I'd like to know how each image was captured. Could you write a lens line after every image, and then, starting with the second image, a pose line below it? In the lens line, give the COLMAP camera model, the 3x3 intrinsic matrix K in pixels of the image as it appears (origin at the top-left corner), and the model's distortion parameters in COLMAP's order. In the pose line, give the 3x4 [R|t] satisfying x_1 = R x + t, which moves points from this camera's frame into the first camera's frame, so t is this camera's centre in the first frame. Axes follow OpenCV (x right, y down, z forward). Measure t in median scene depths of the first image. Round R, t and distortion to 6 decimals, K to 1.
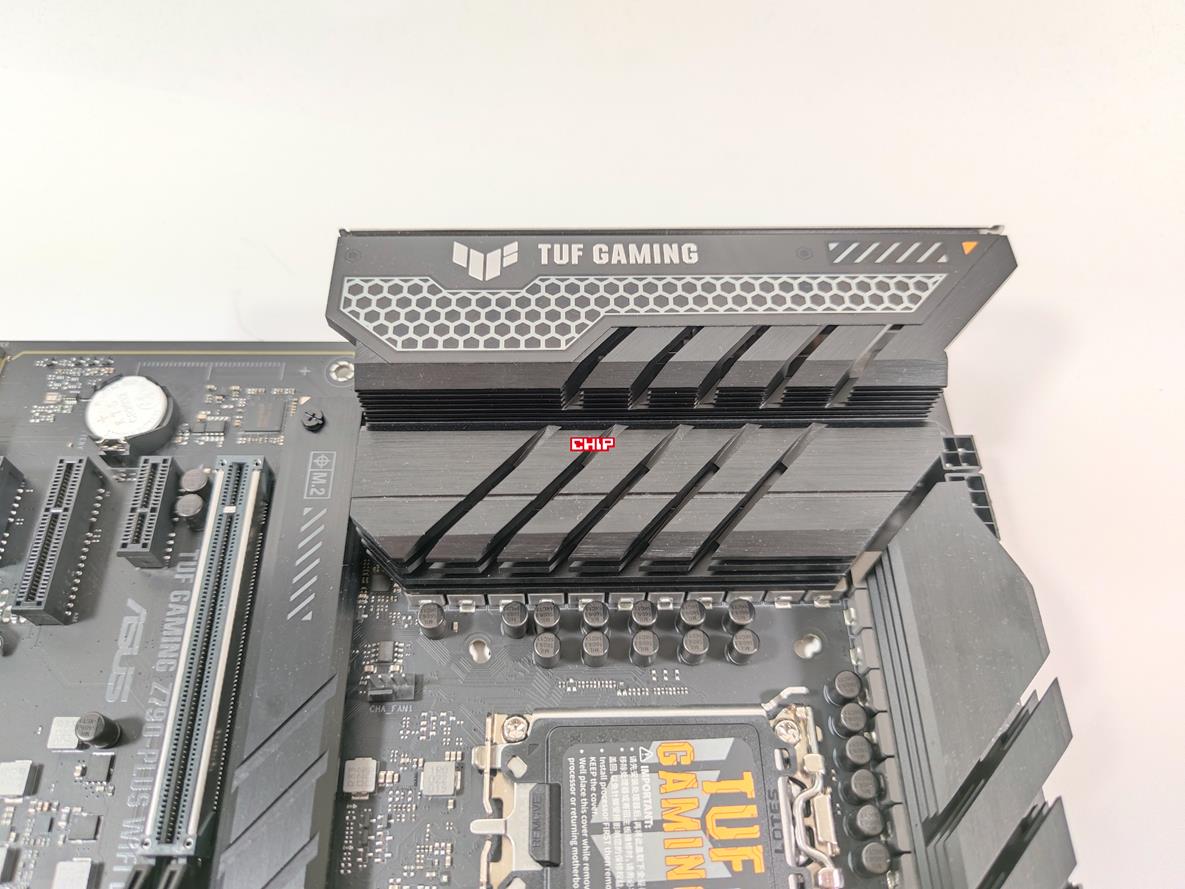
lens RADIAL K [[897.8, 0, 589.9], [0, 897.8, 446.0], [0, 0, 1]] dist [0.000807, -0.065504]
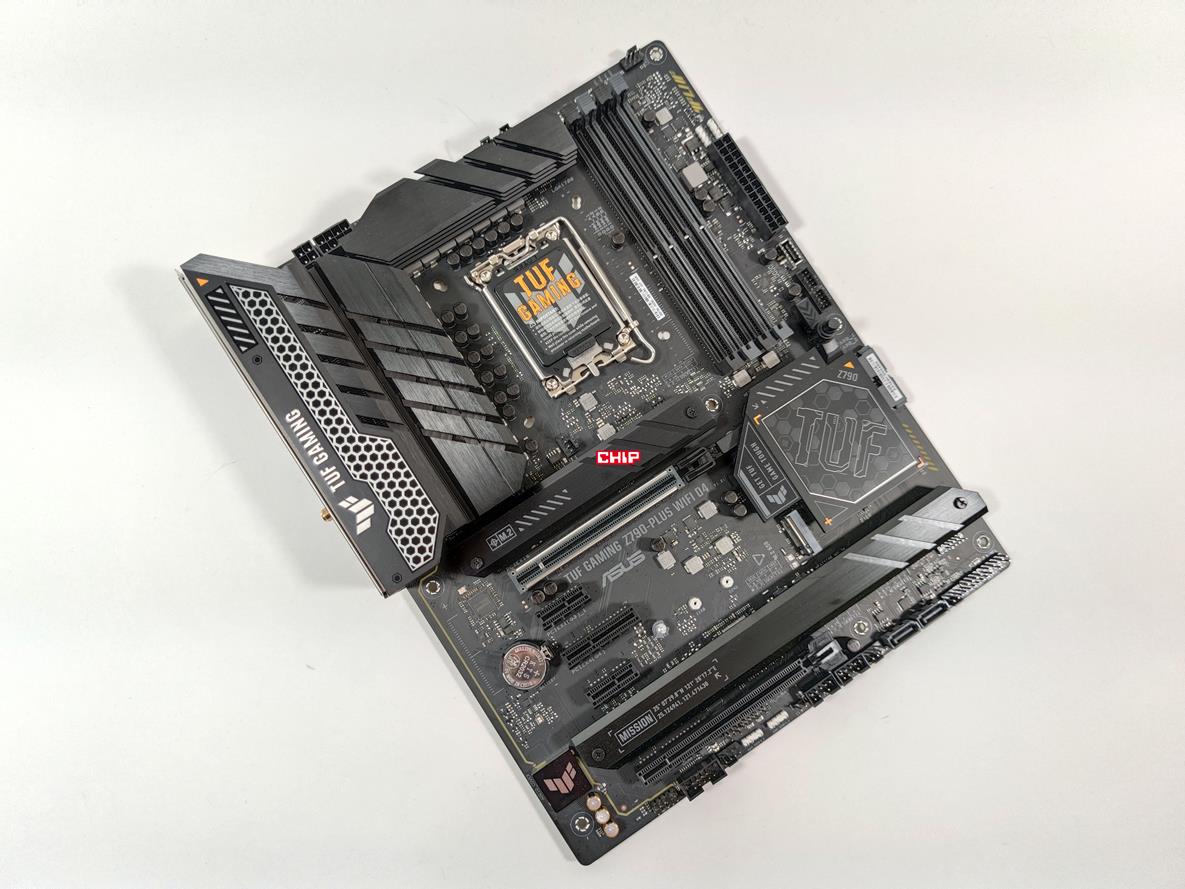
lens RADIAL K [[845.7, 0, 592.5], [0, 845.7, 444.5], [0, 0, 1]] dist [0.018441, -0.001795]
pose [[-0.529174, -0.848198, 0.023134, -0.307560], [0.698049, -0.419676, 0.580172, -0.860199], [-0.482392, 0.323161, 0.814165, -0.653672]]
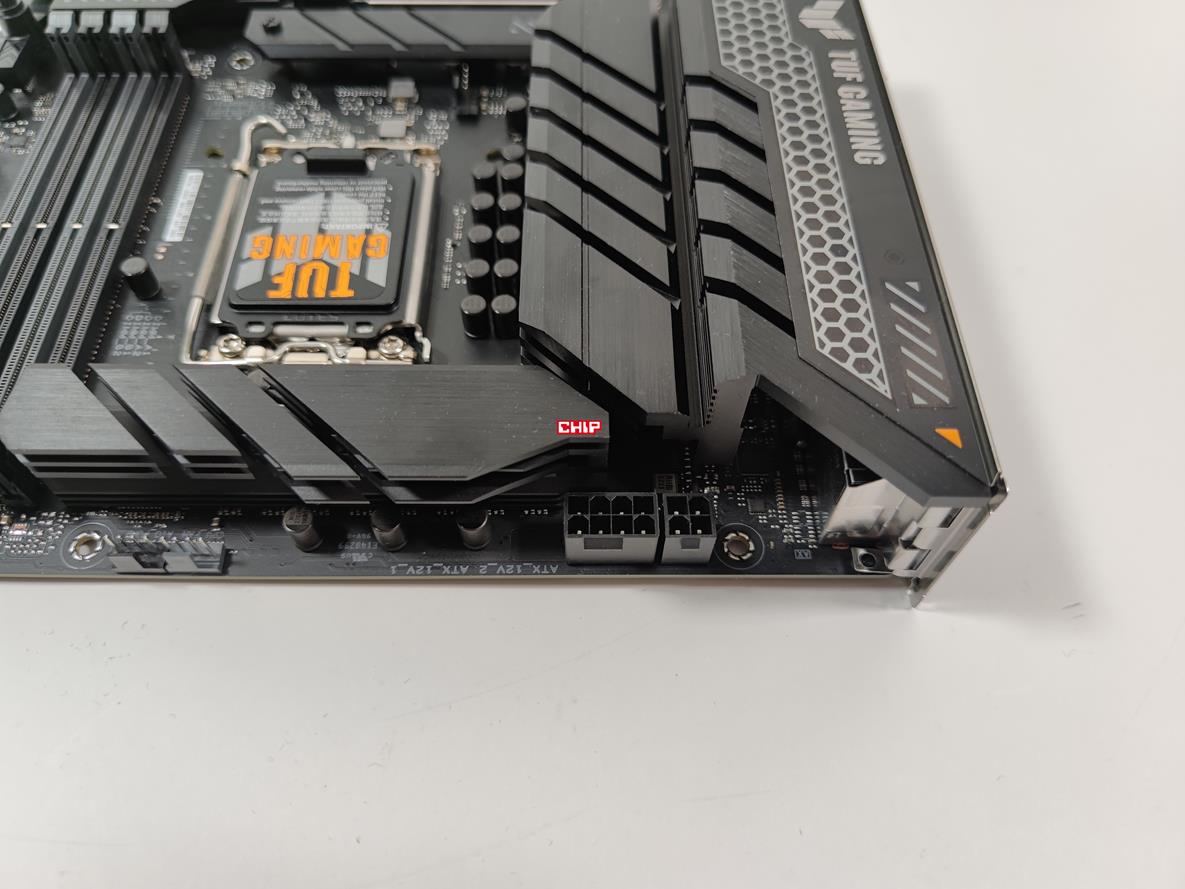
lens RADIAL K [[889.0, 0, 592.5], [0, 889.0, 444.5], [0, 0, 1]] dist [-0.030939, -0.009915]
pose [[-0.011518, 0.844890, -0.534817, 0.881017], [-0.877976, 0.247434, 0.409798, -0.285728], [0.478566, 0.474276, 0.738943, 0.408654]]
